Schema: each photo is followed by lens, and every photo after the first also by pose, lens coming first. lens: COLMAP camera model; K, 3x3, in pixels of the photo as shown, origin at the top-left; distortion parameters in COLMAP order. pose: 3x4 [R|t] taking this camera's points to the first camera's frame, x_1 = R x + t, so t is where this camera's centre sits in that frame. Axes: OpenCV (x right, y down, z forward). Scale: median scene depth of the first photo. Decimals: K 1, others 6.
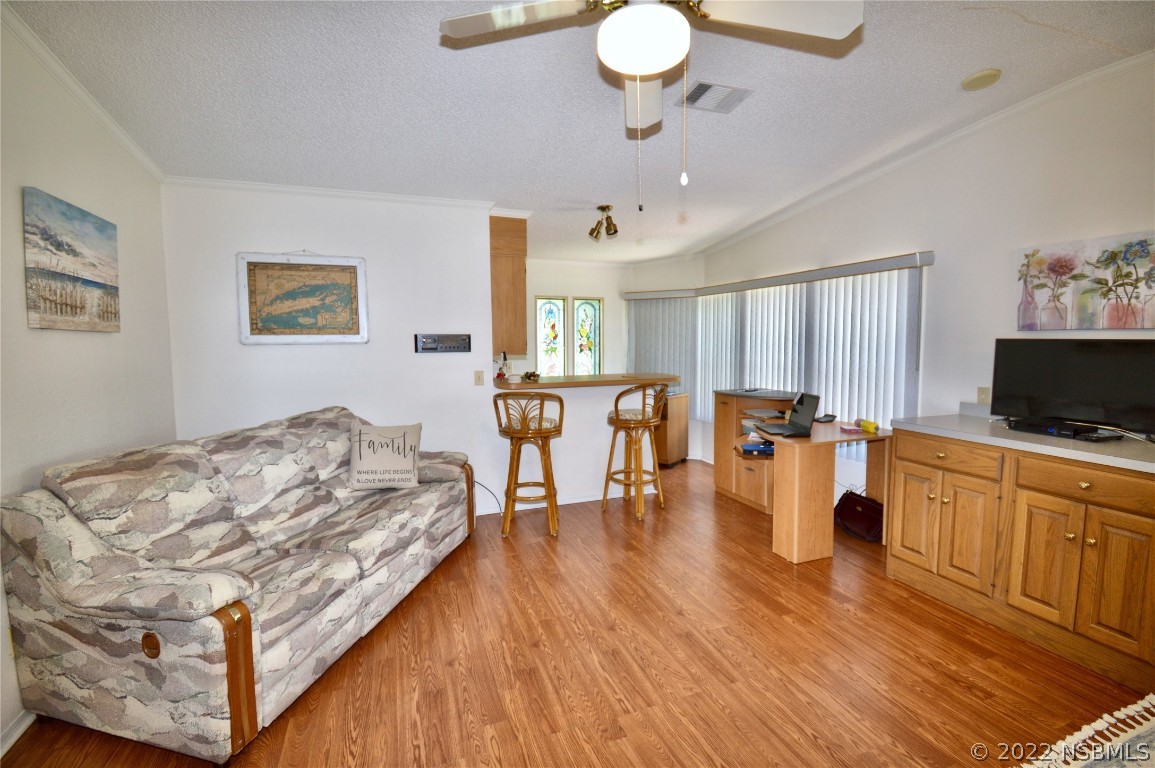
lens RADIAL K [[515.8, 0, 576.3], [0, 515.8, 377.7], [0, 0, 1]] dist [0.002632, -0.016000]
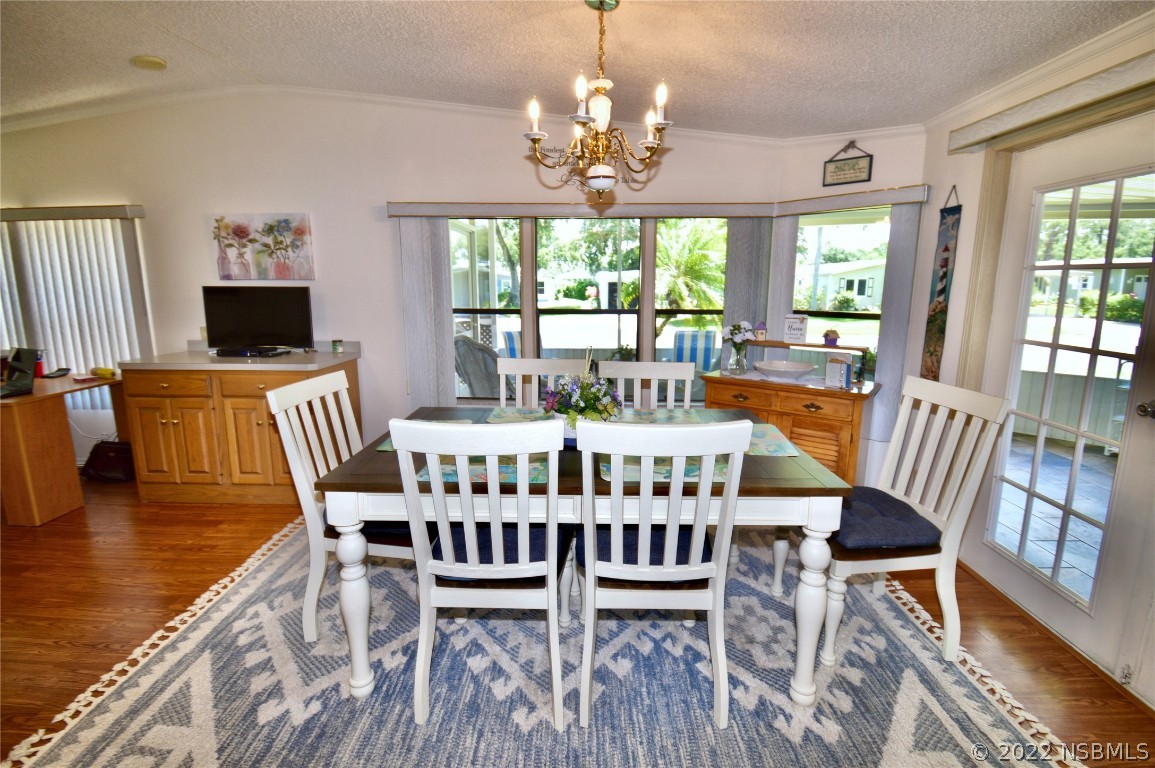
lens RADIAL K [[515.8, 0, 576.3], [0, 515.8, 377.7], [0, 0, 1]] dist [0.002632, -0.016000]
pose [[0.367163, -0.157238, 0.916770, -0.025839], [0.063829, 0.987544, 0.143813, 0.022007], [-0.927964, 0.005713, 0.372626, -0.310562]]
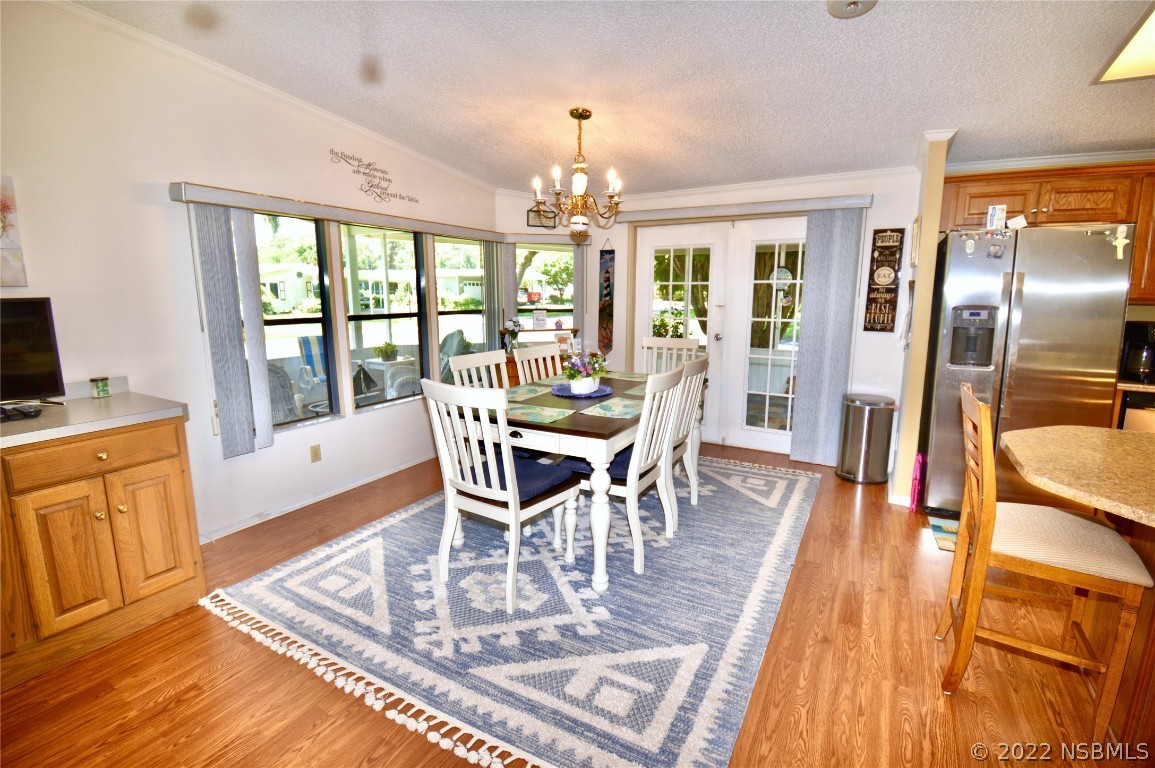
lens RADIAL K [[515.8, 0, 576.3], [0, 515.8, 377.7], [0, 0, 1]] dist [0.002632, -0.016000]
pose [[-0.650909, -0.119744, 0.749652, -0.177650], [0.058781, 0.976568, 0.207028, -0.047886], [-0.756877, 0.178821, -0.628618, 0.629787]]
